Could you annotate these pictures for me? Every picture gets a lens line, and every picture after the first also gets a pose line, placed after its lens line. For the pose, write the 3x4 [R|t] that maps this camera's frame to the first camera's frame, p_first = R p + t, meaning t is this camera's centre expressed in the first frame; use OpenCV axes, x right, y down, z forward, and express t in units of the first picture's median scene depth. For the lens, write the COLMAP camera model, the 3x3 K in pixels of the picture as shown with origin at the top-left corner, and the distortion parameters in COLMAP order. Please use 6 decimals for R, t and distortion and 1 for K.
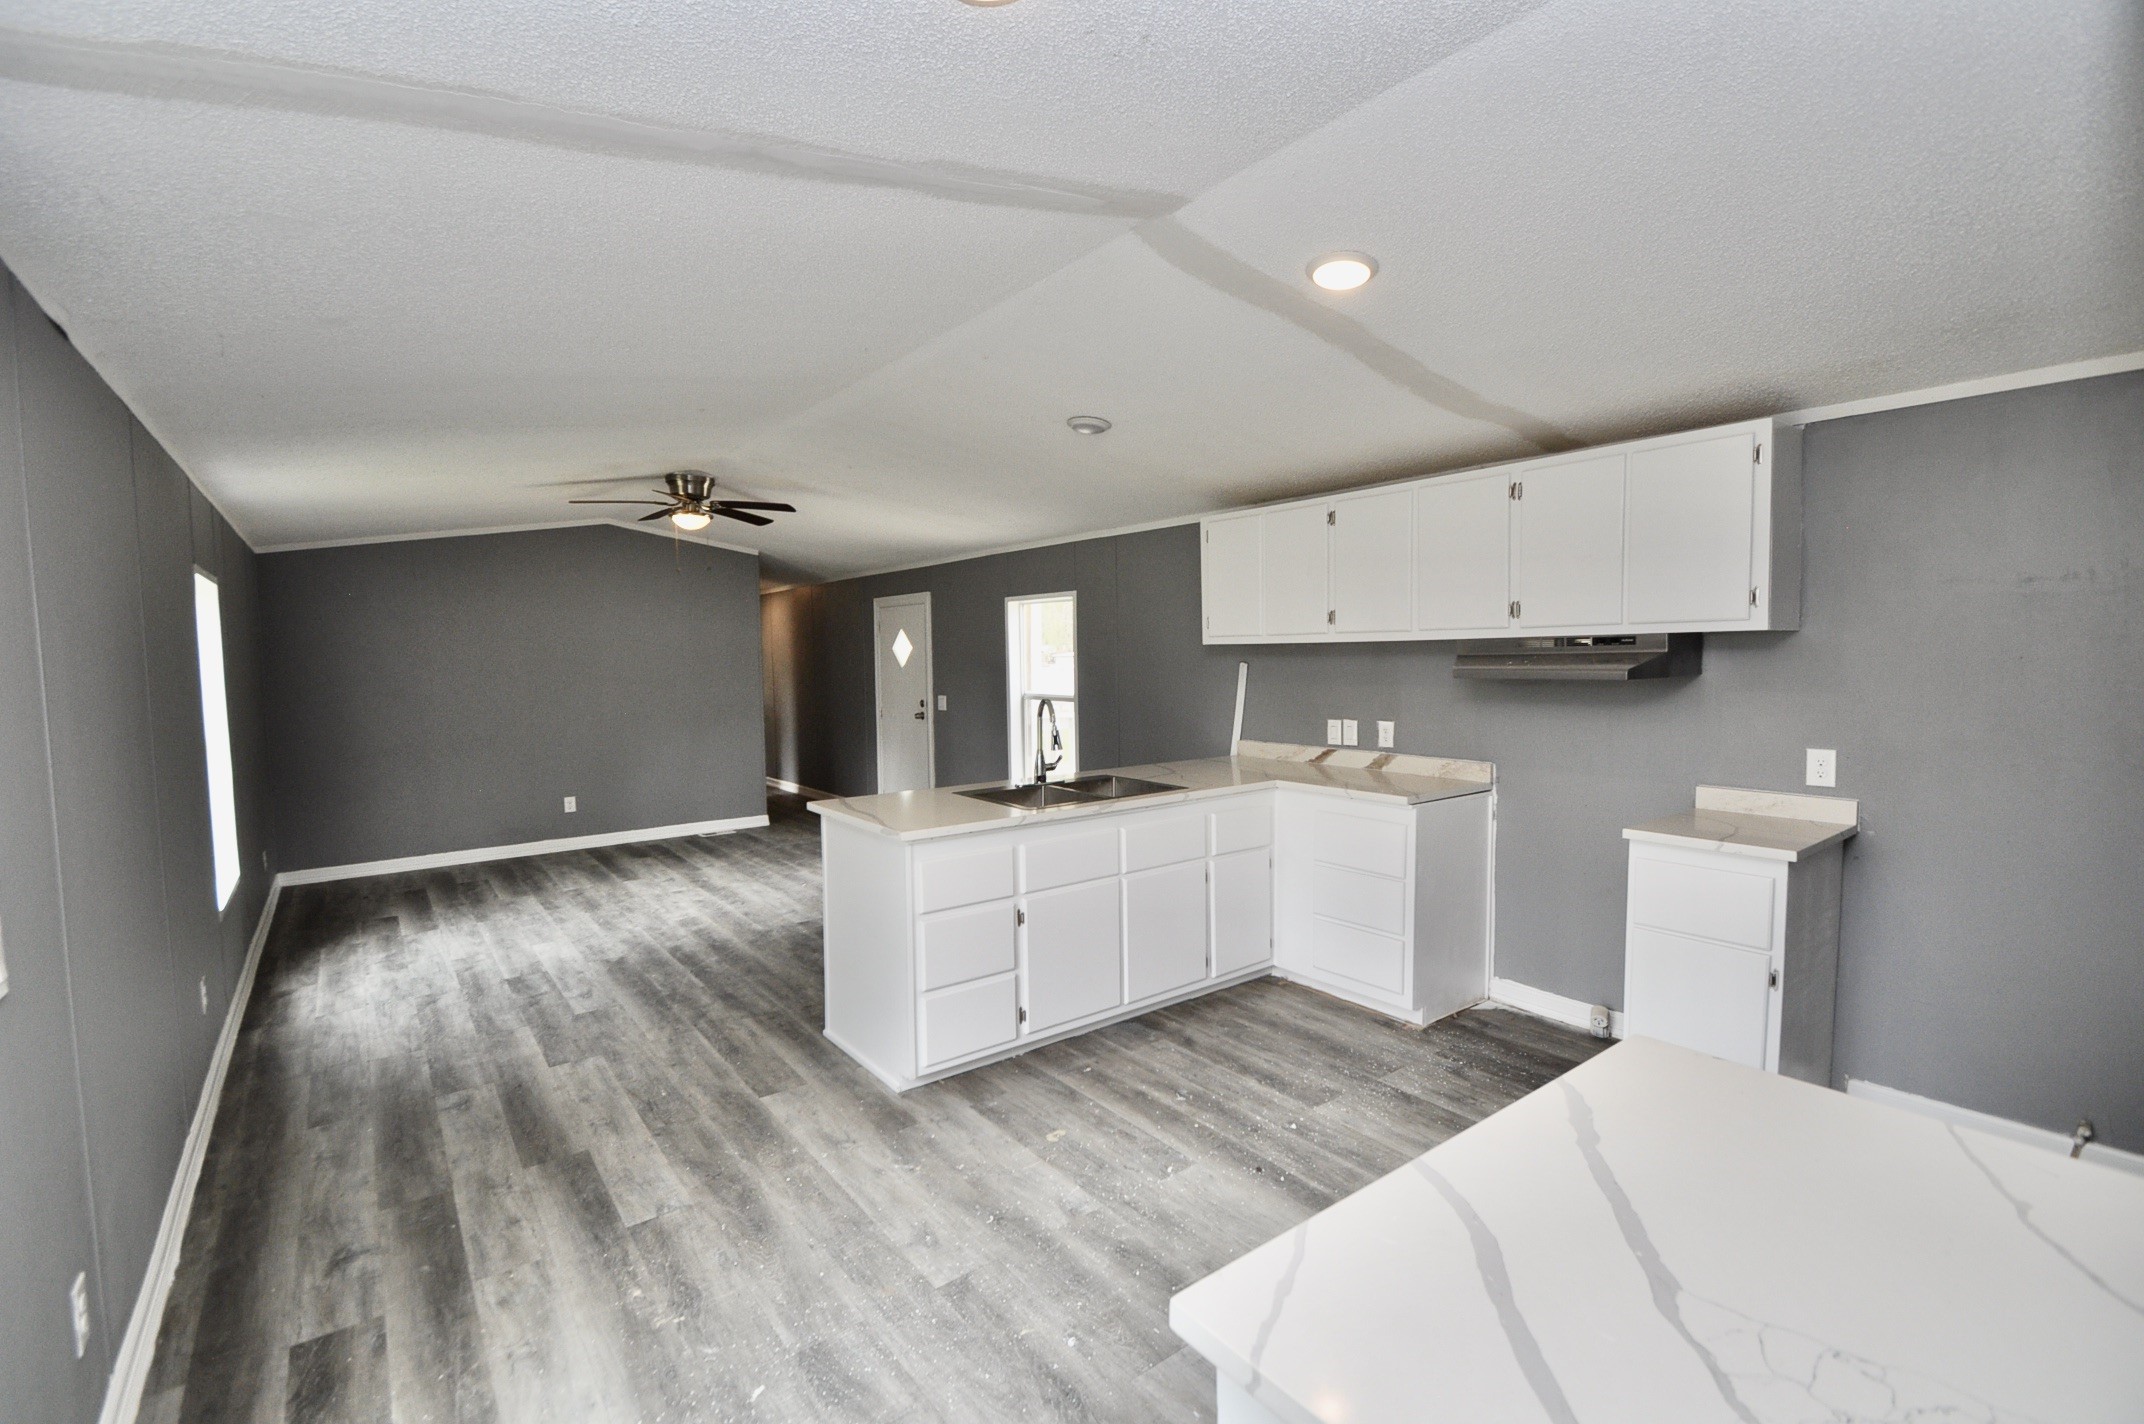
lens RADIAL K [[937.4, 0, 1054.4], [0, 937.4, 713.7], [0, 0, 1]] dist [0.017204, -0.018067]
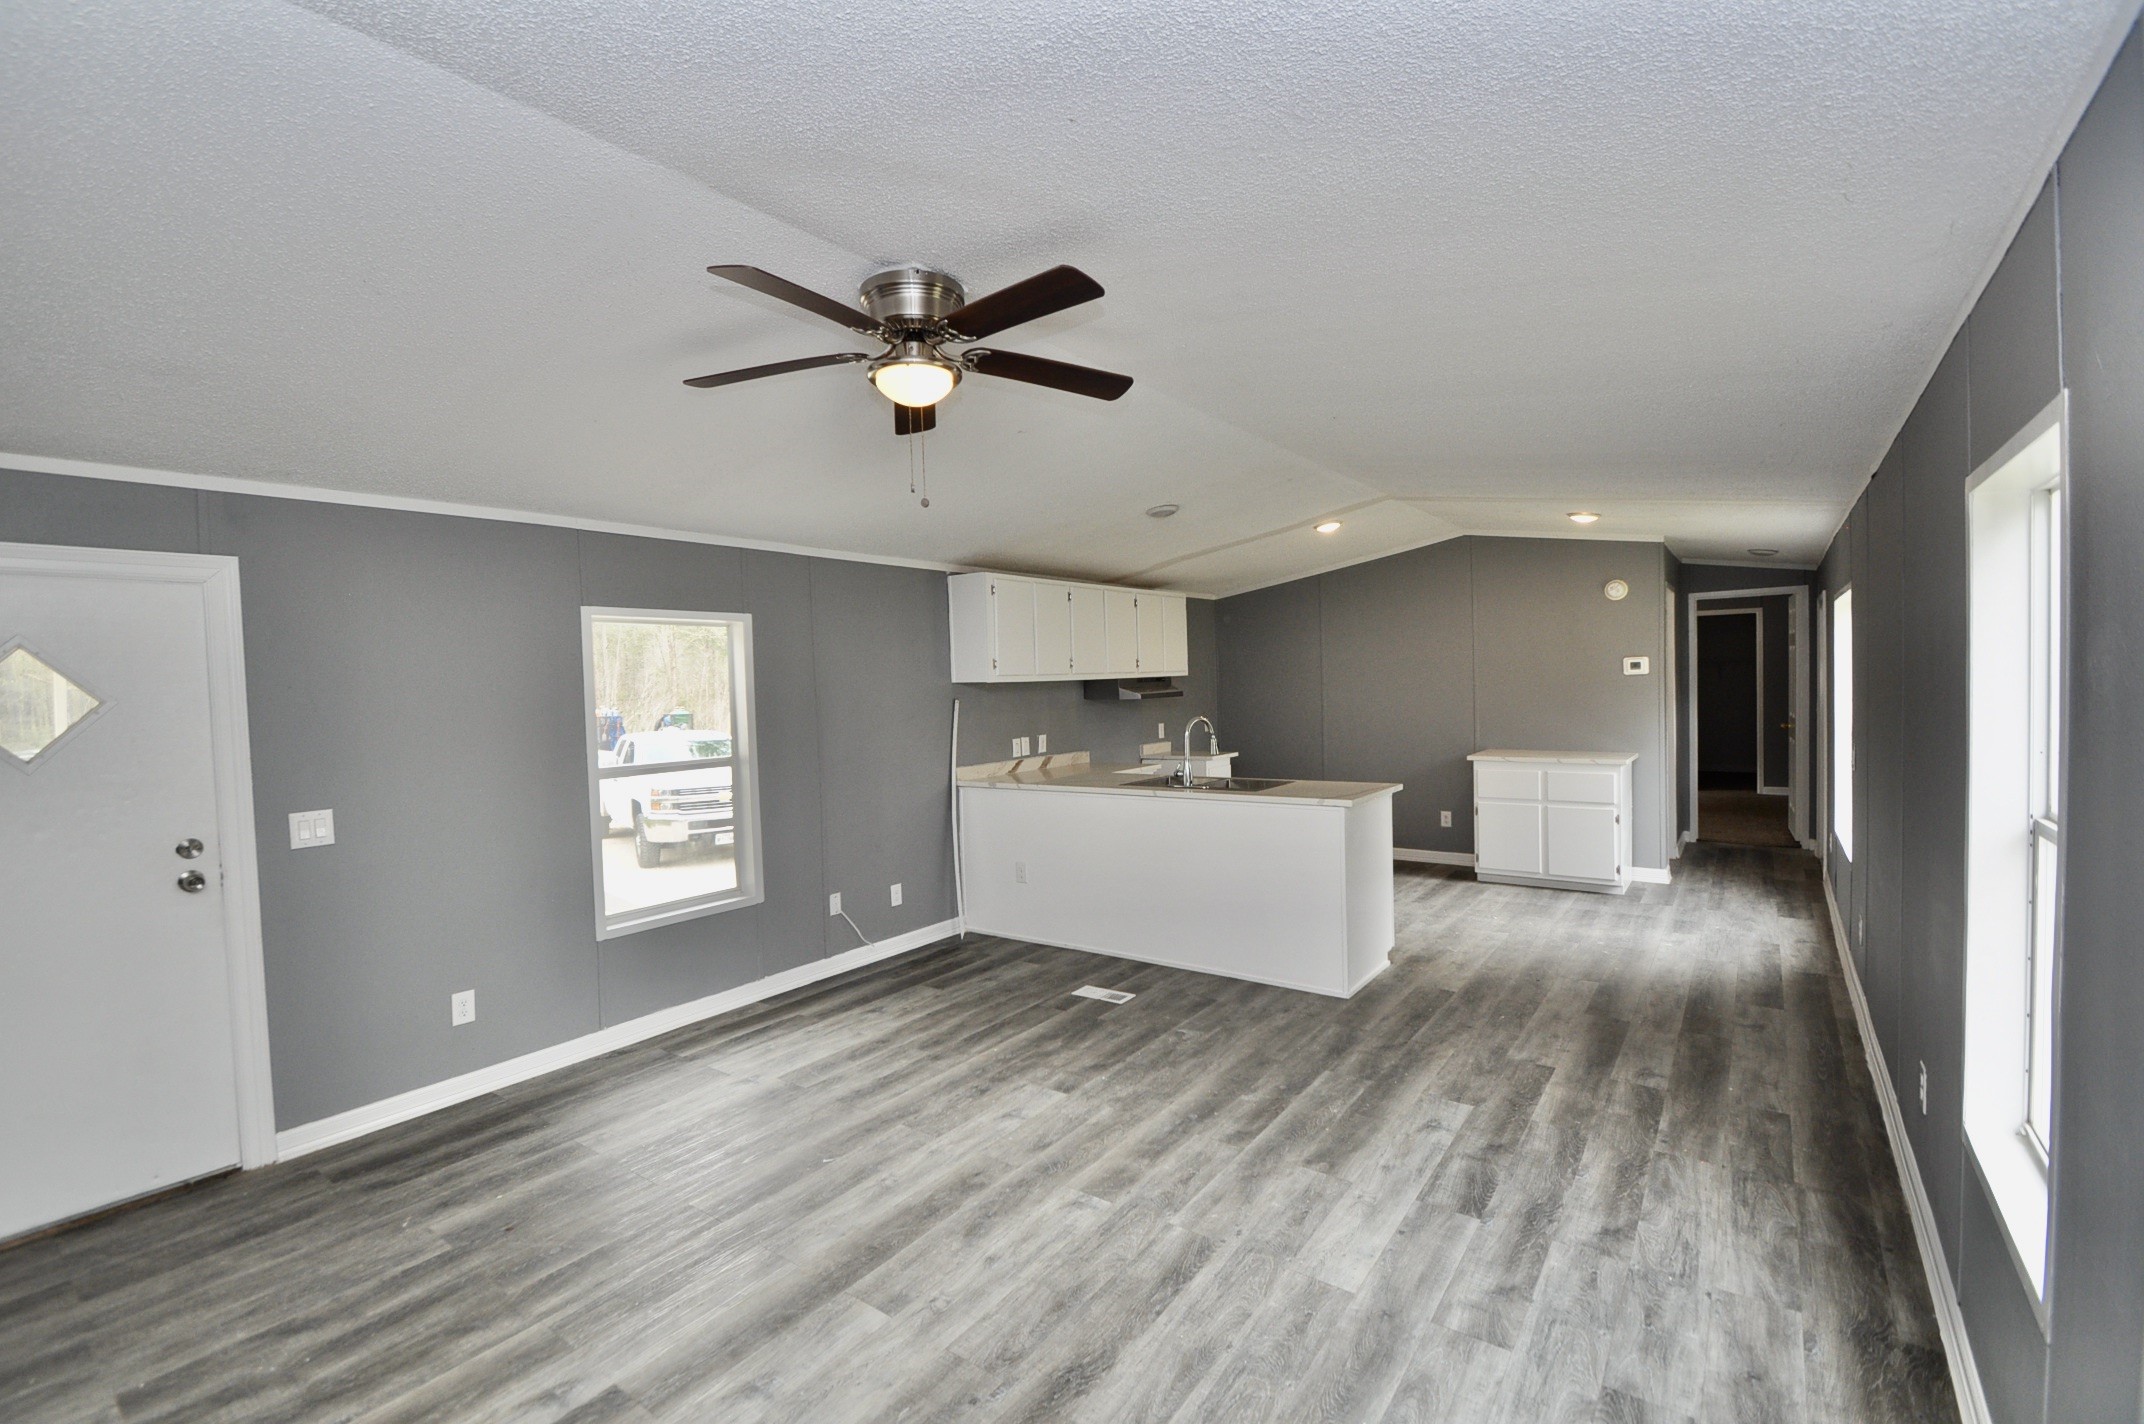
lens RADIAL K [[937.4, 0, 1054.4], [0, 937.4, 713.7], [0, 0, 1]] dist [0.017204, -0.018067]
pose [[-0.280529, -0.009513, 0.959798, -1.339790], [0.098211, 0.994418, 0.038562, -0.100709], [-0.954808, 0.105081, -0.278029, 1.733503]]
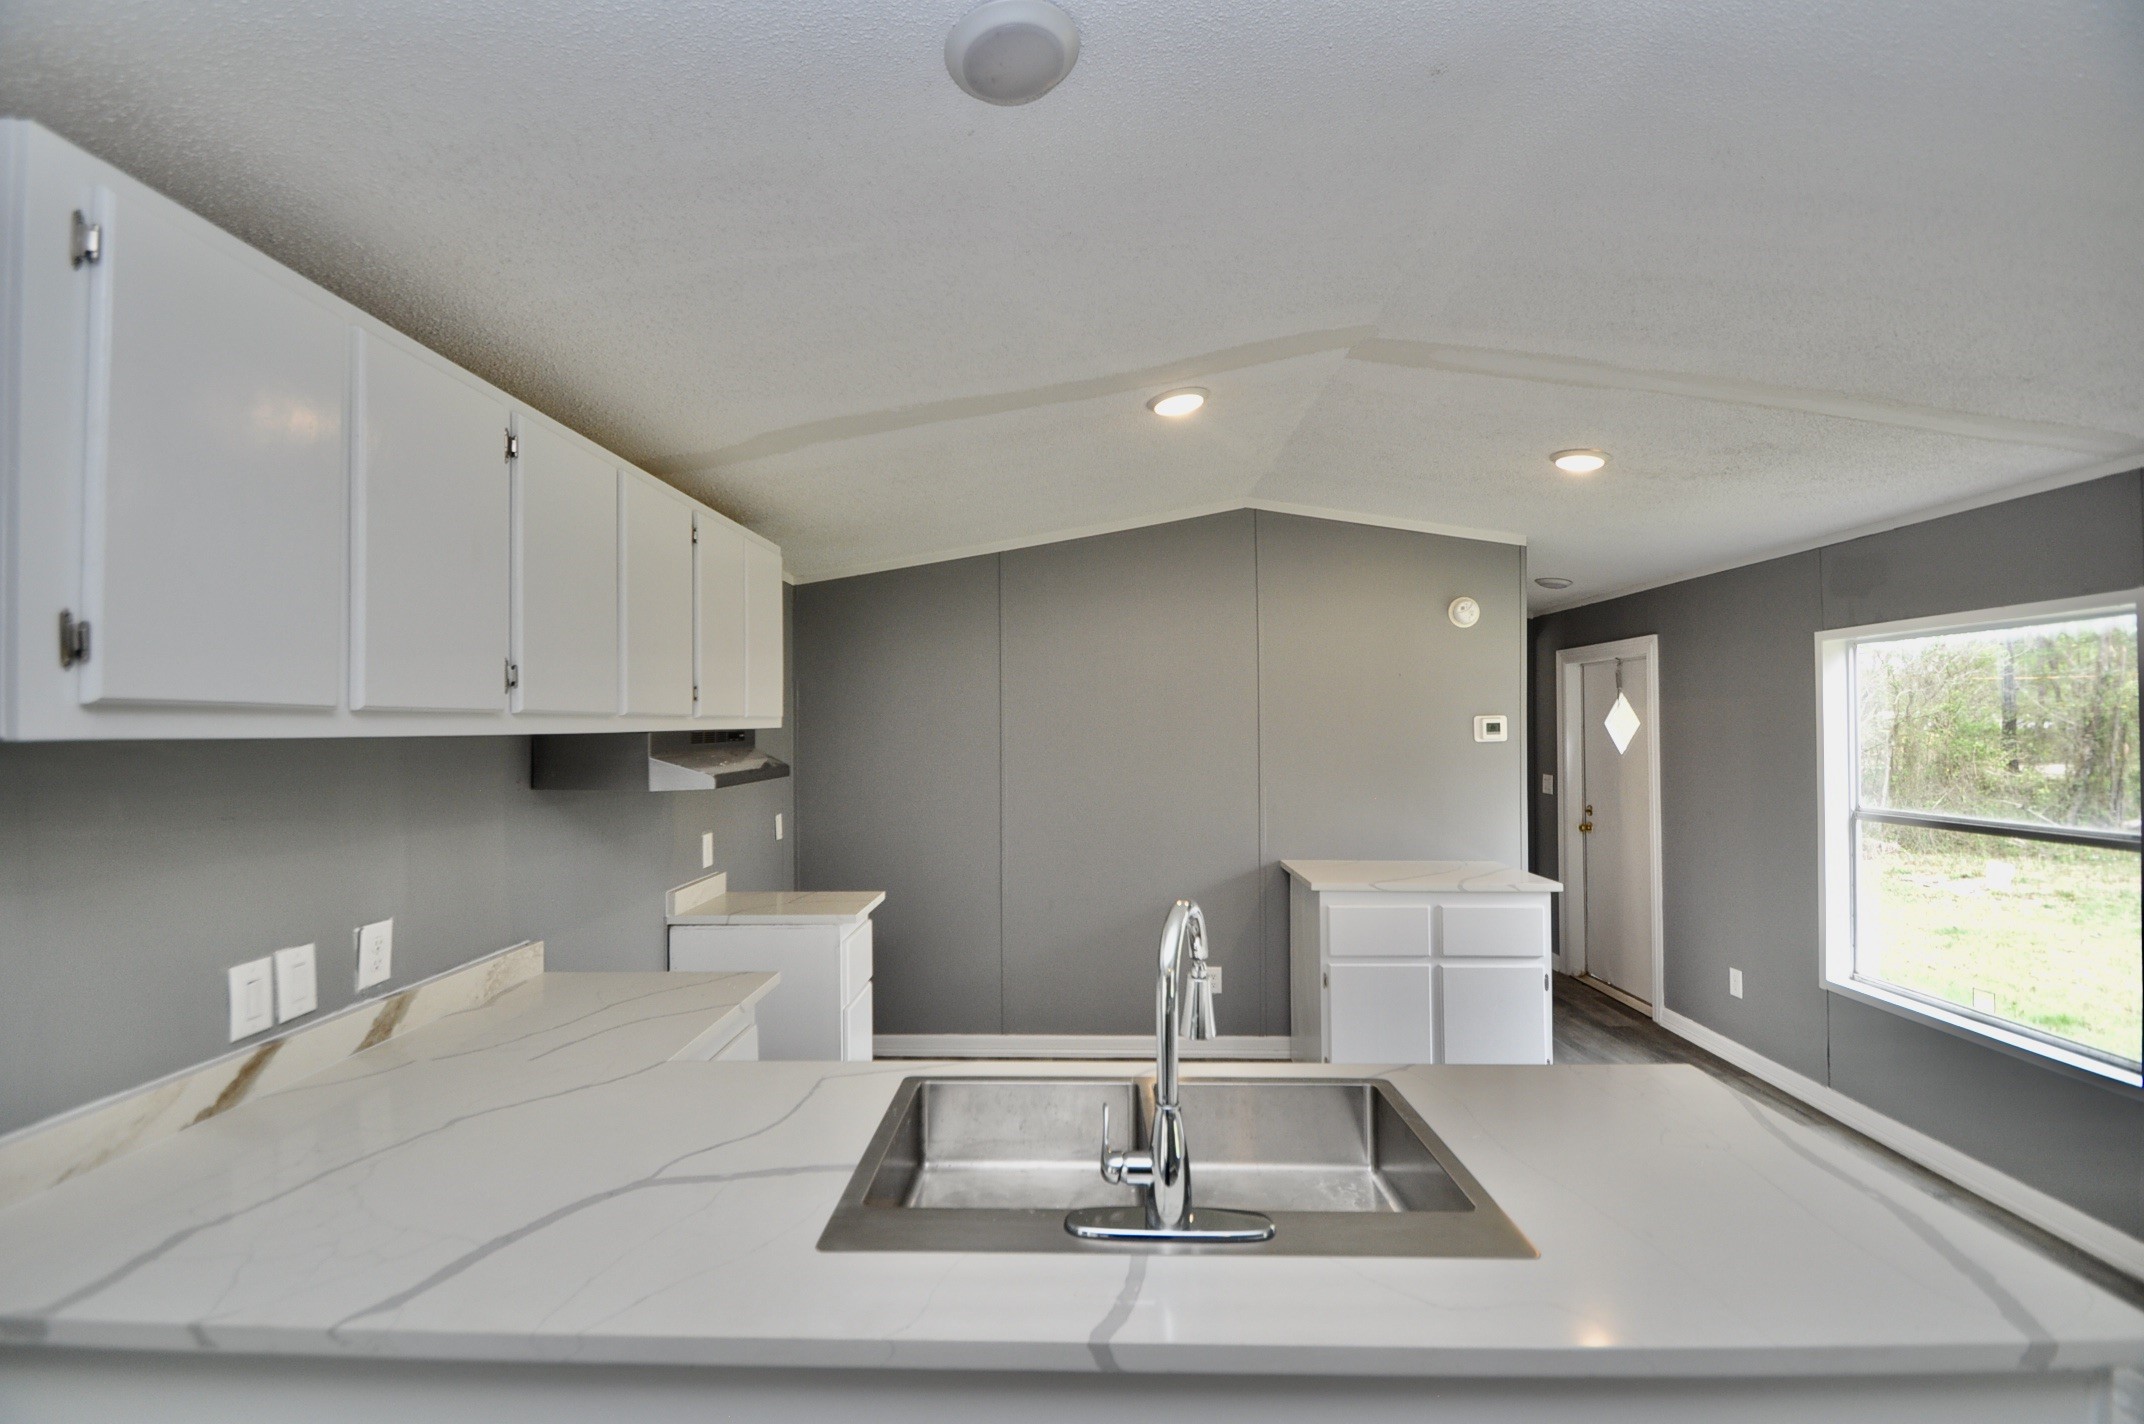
lens RADIAL K [[937.4, 0, 1054.4], [0, 937.4, 713.7], [0, 0, 1]] dist [0.017204, -0.018067]
pose [[-0.778024, 0.030544, 0.627491, -0.193625], [0.061348, 0.997738, 0.027499, -0.098167], [-0.625232, 0.059891, -0.778138, 1.413651]]
